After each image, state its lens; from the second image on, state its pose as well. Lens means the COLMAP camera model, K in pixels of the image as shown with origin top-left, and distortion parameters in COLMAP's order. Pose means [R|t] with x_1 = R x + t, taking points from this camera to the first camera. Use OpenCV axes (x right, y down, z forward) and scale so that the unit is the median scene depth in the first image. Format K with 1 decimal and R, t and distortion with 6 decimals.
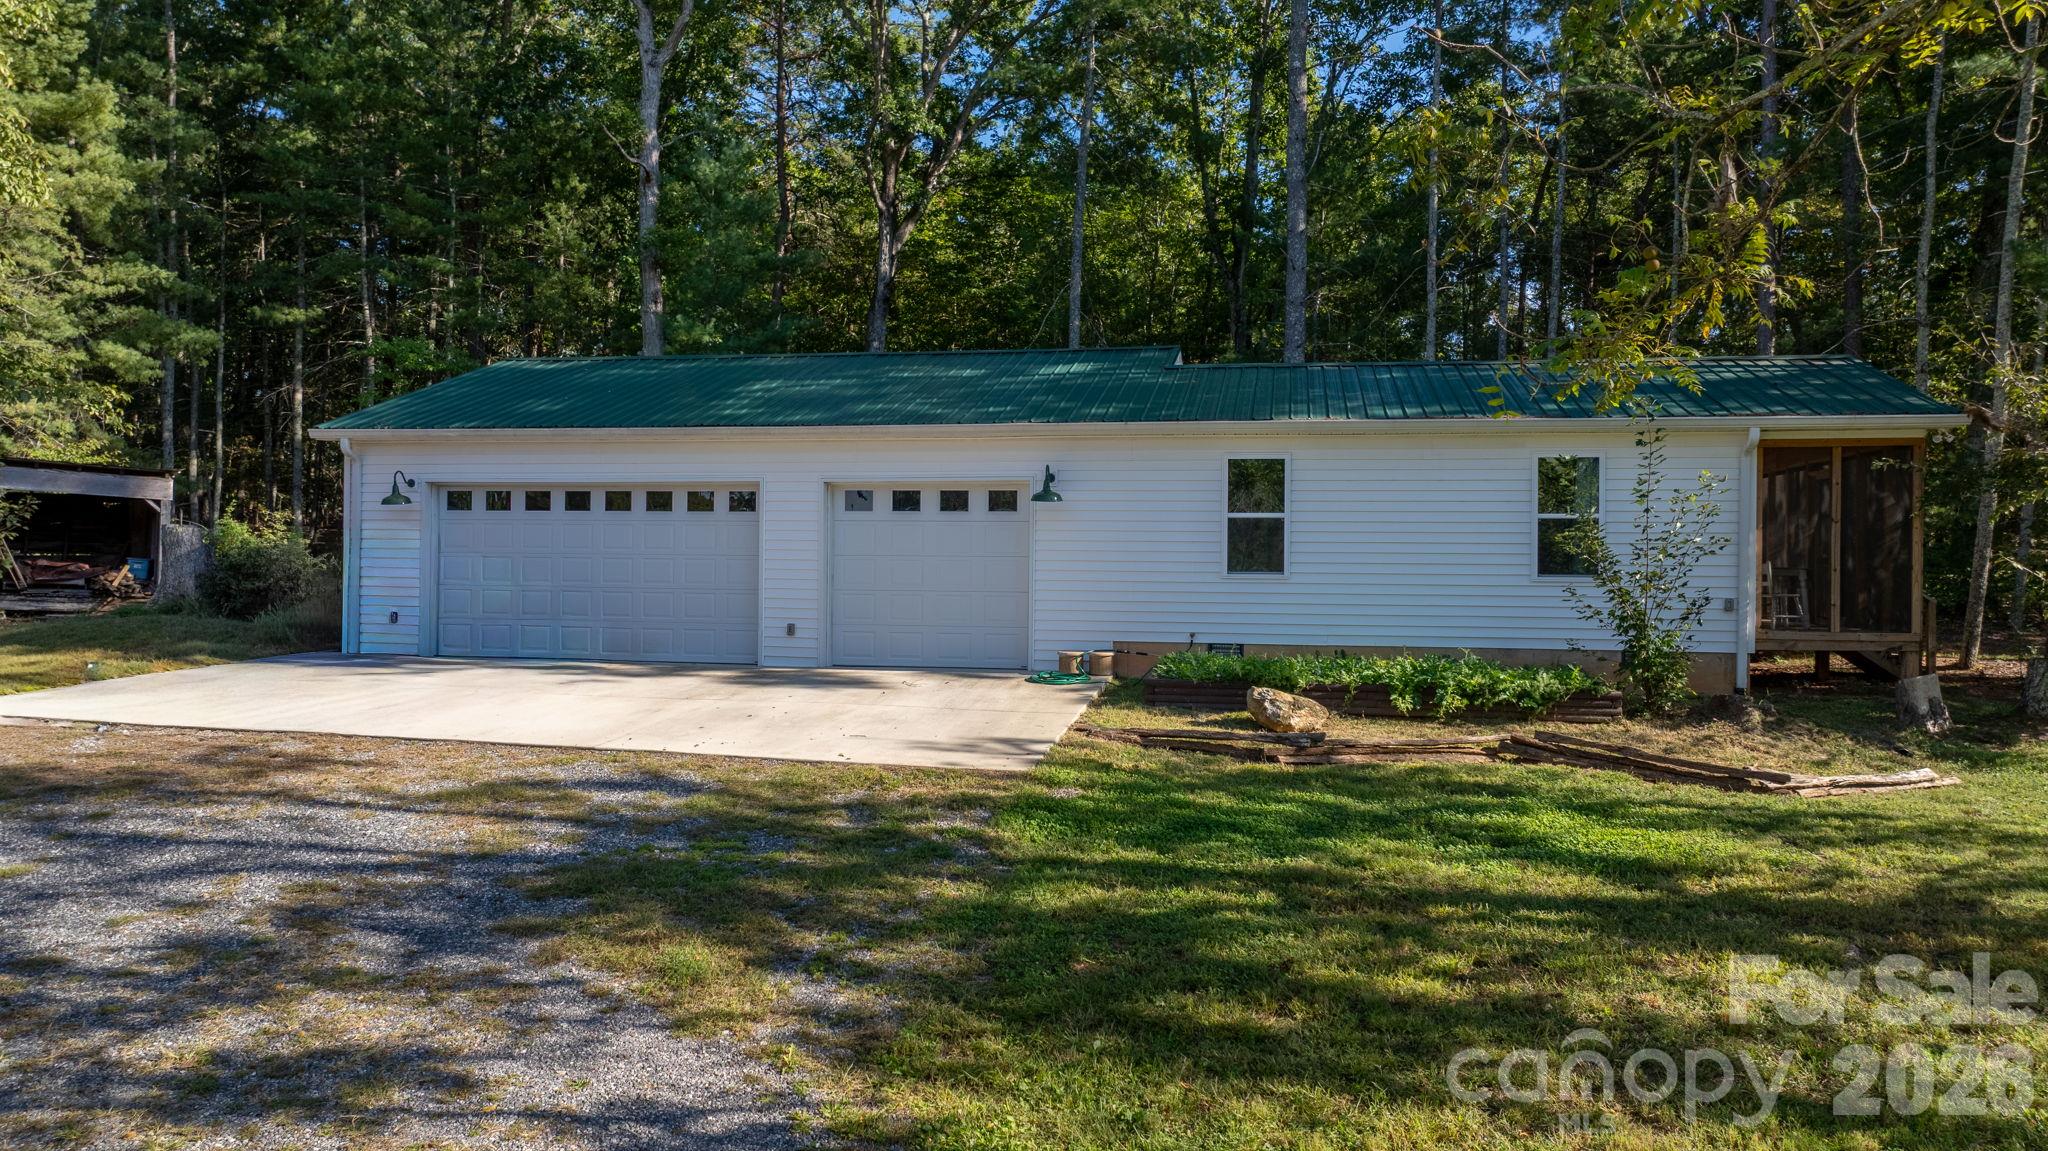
lens RADIAL K [[1433.0, 0, 1024.0], [0, 1433.0, 575.5], [0, 0, 1]] dist [-0.011023, -0.007788]
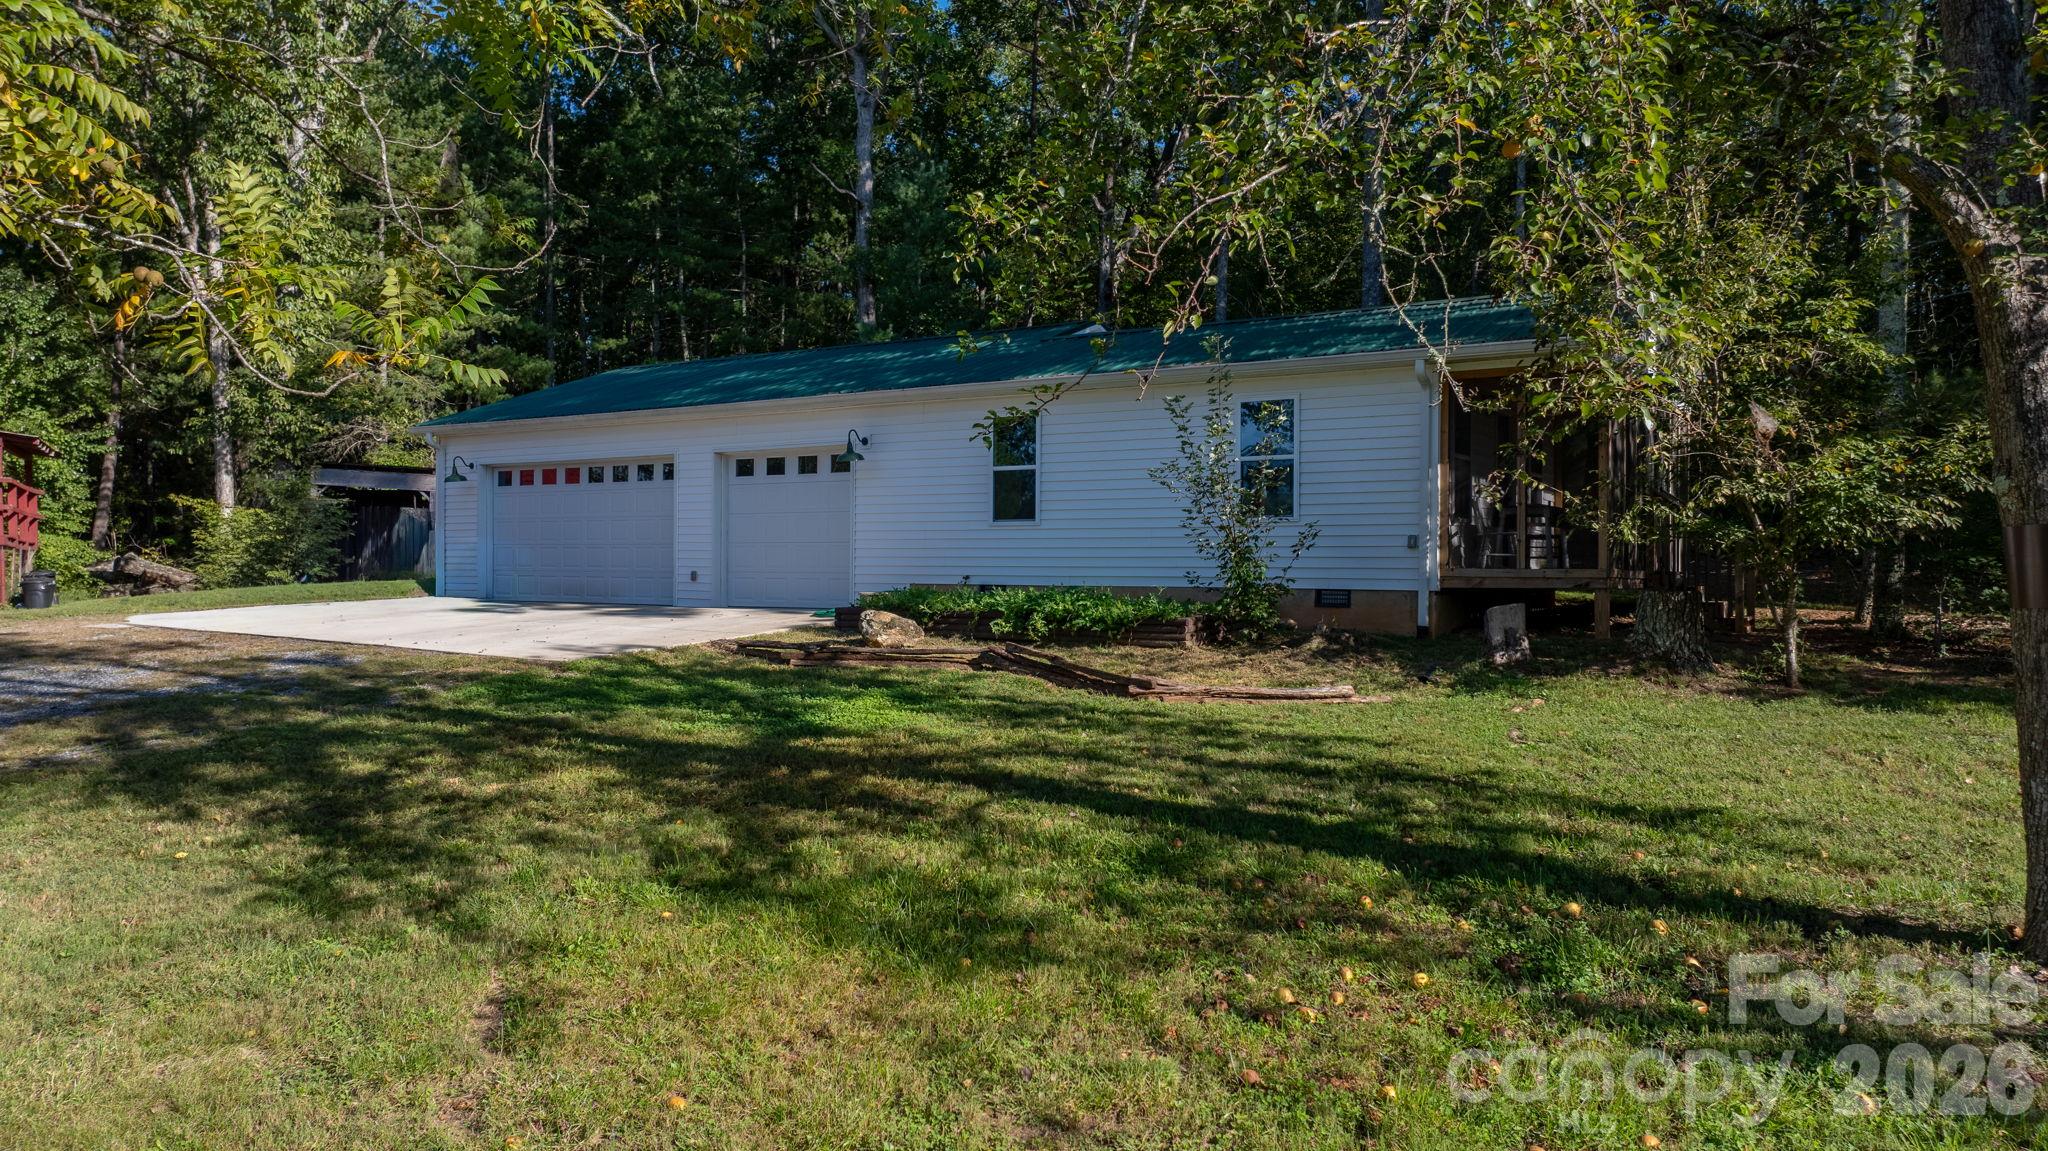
lens RADIAL K [[1433.0, 0, 1024.0], [0, 1433.0, 575.5], [0, 0, 1]] dist [-0.011023, -0.007788]
pose [[0.927251, -0.001692, -0.374436, 0.560235], [-0.000418, 0.999984, -0.005554, 0.045049], [0.374439, 0.005307, 0.927236, -0.008988]]
